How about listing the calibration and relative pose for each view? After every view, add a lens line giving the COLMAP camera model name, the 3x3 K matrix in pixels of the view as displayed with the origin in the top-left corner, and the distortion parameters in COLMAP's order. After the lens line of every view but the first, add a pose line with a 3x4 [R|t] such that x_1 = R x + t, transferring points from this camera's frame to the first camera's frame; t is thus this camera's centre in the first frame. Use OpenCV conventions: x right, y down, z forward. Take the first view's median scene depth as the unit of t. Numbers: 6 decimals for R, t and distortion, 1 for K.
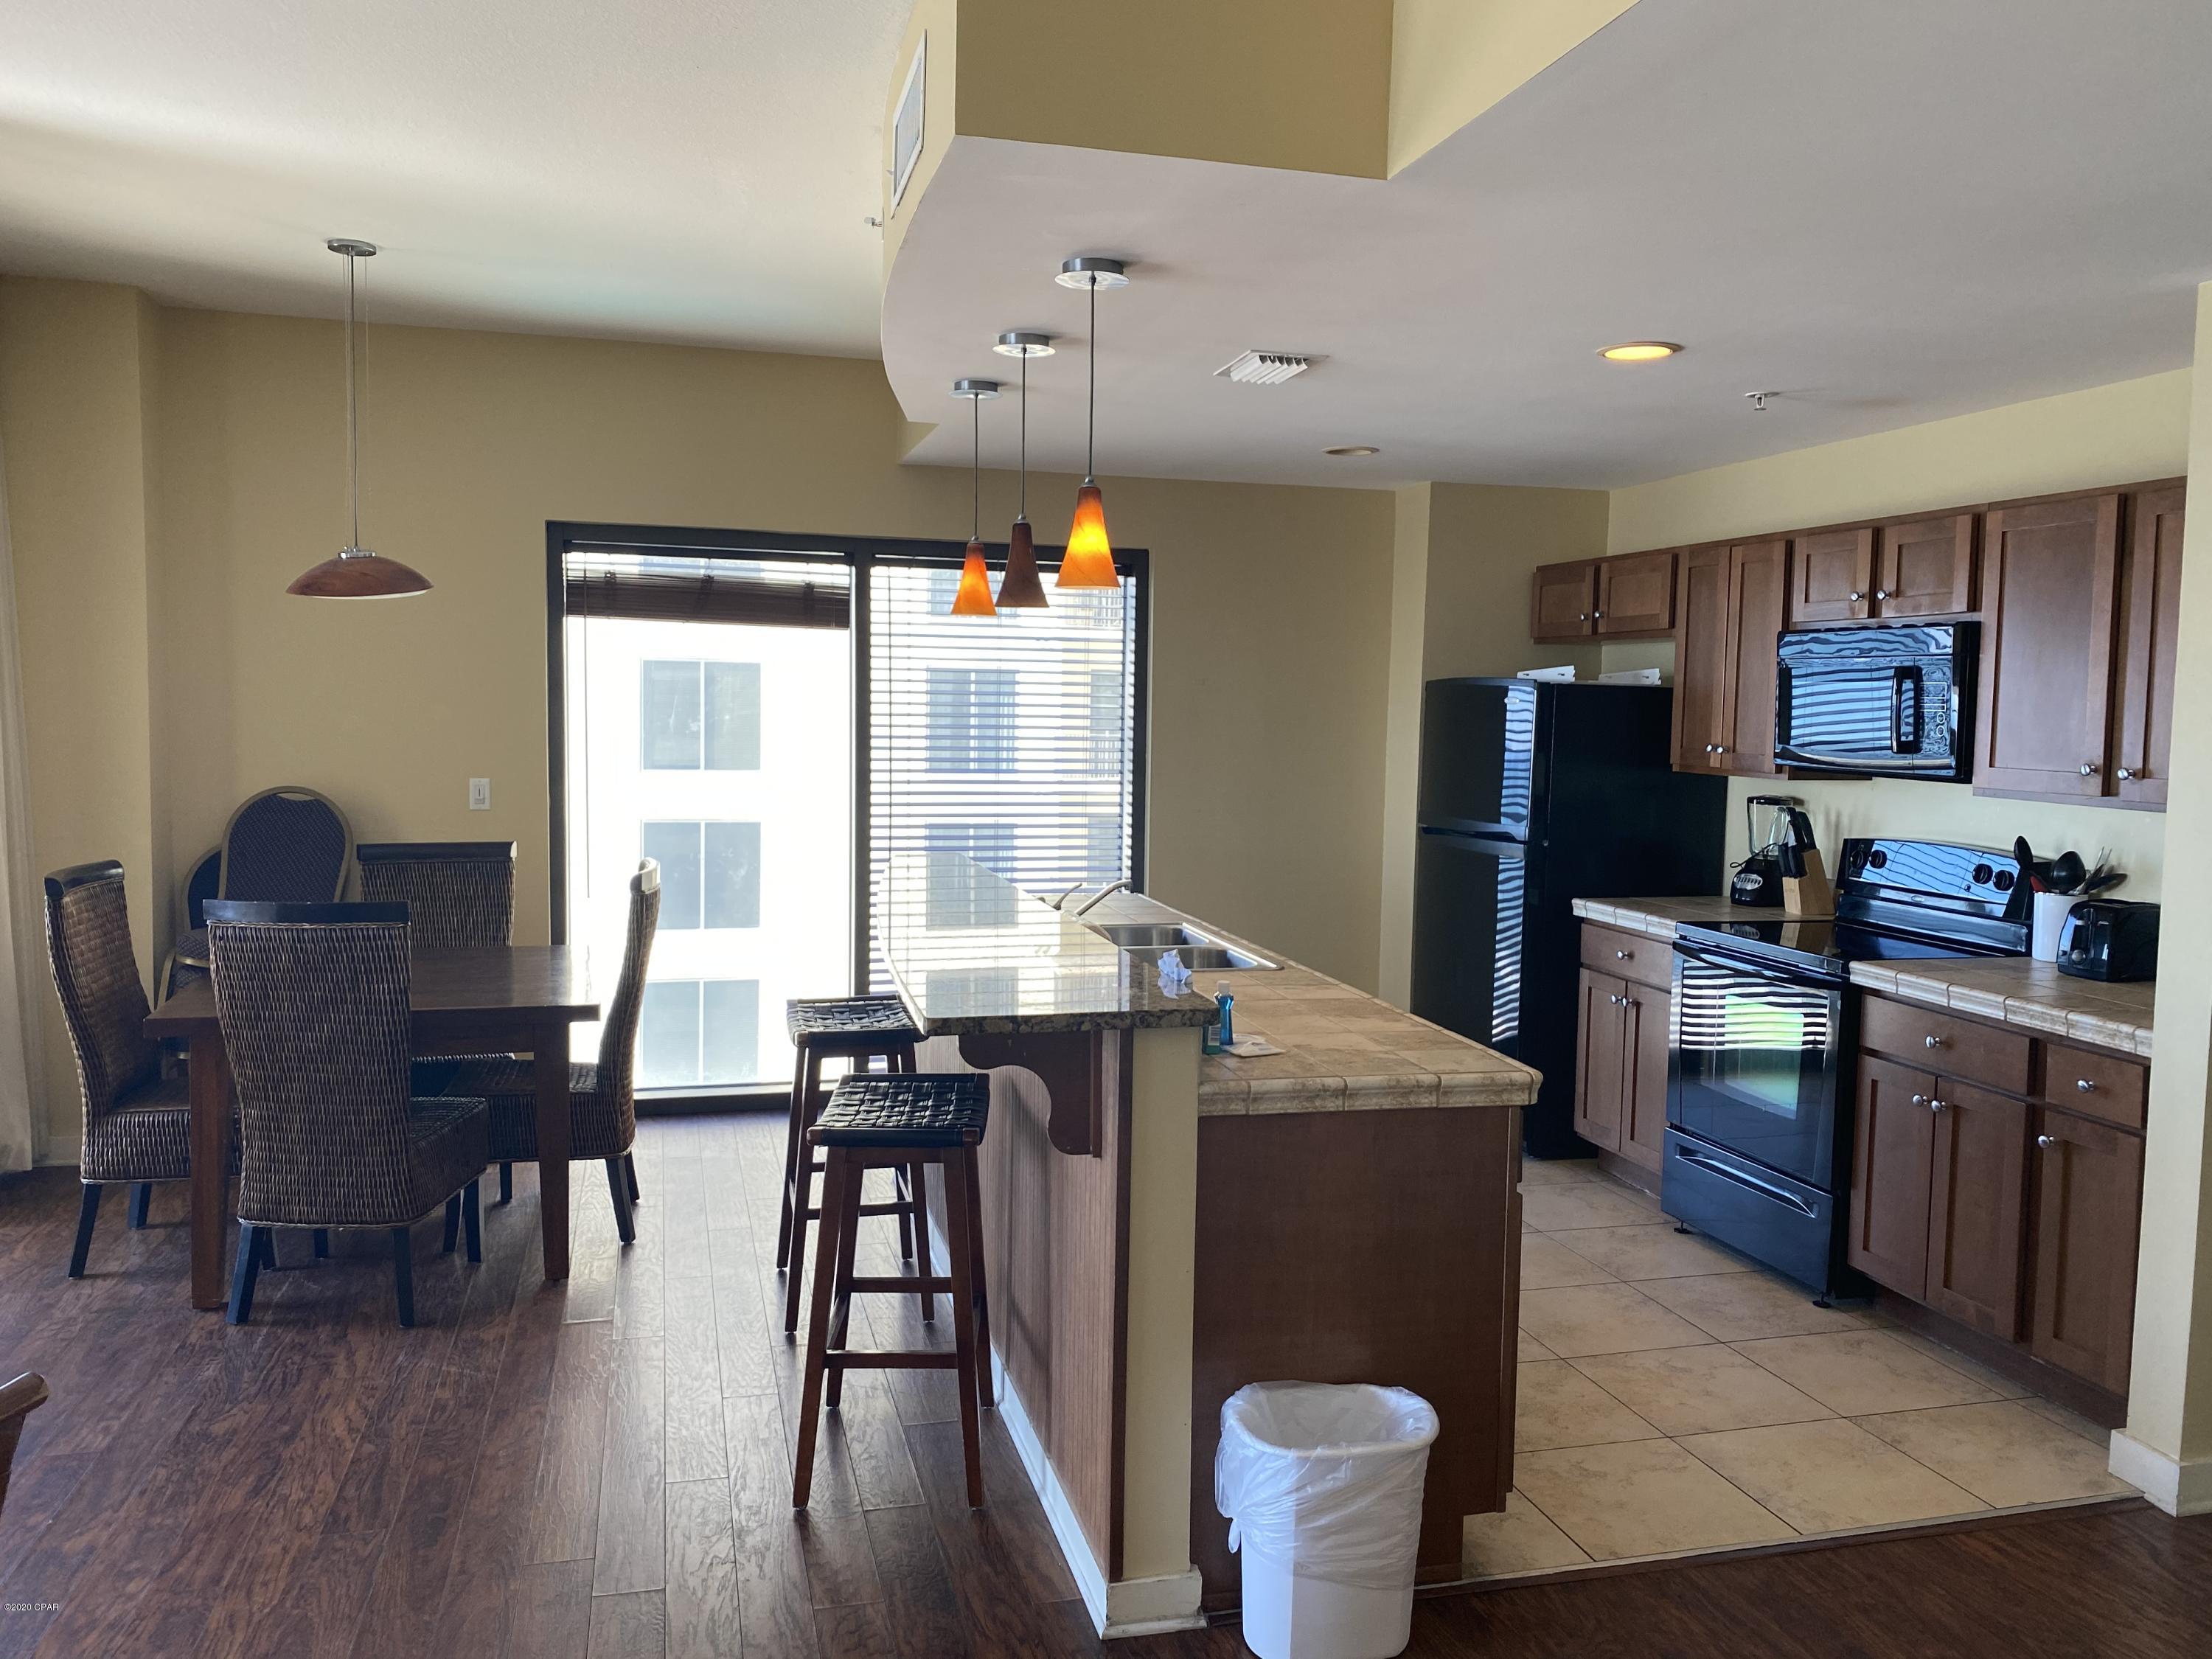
lens RADIAL K [[1693.2, 0, 1081.7], [0, 1693.2, 830.0], [0, 0, 1]] dist [0.006548, -0.004117]
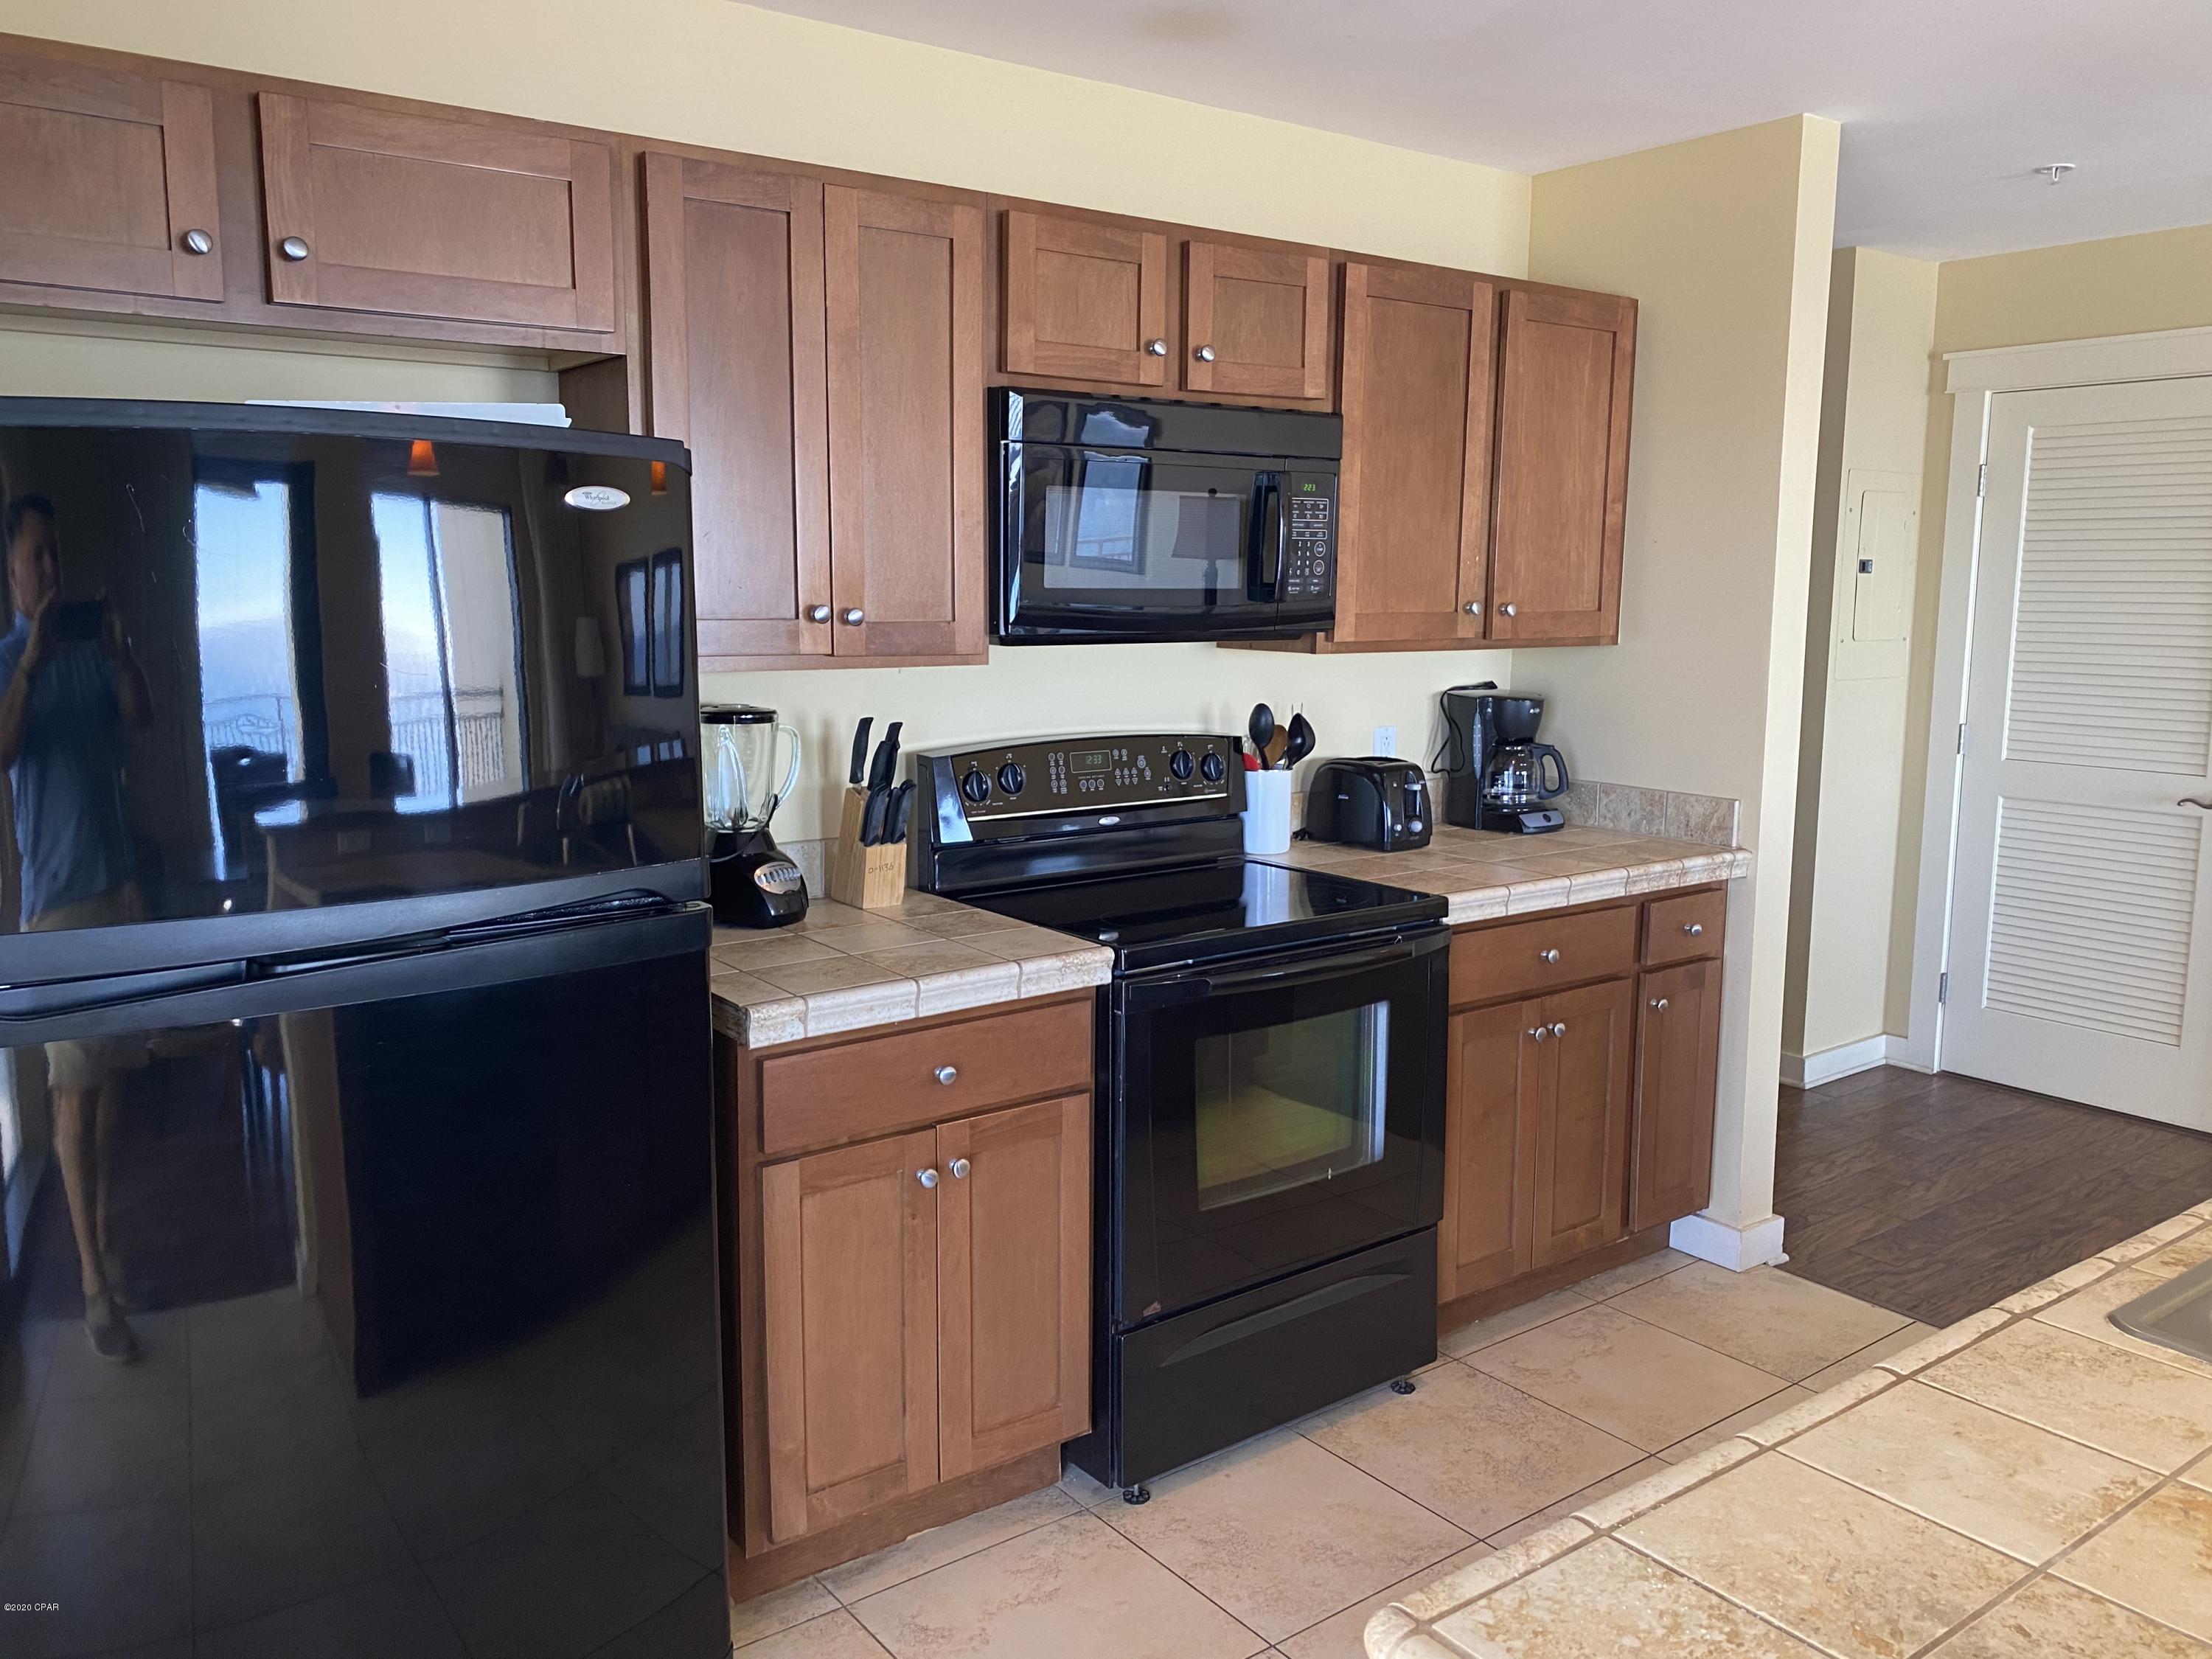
lens RADIAL K [[1693.2, 0, 1112.6], [0, 1693.2, 826.5], [0, 0, 1]] dist [0.006548, -0.004117]
pose [[-0.384321, -0.151331, 0.910712, -0.127127], [0.064780, 0.979622, 0.190118, -0.093527], [-0.920924, 0.132063, -0.366685, 1.380198]]
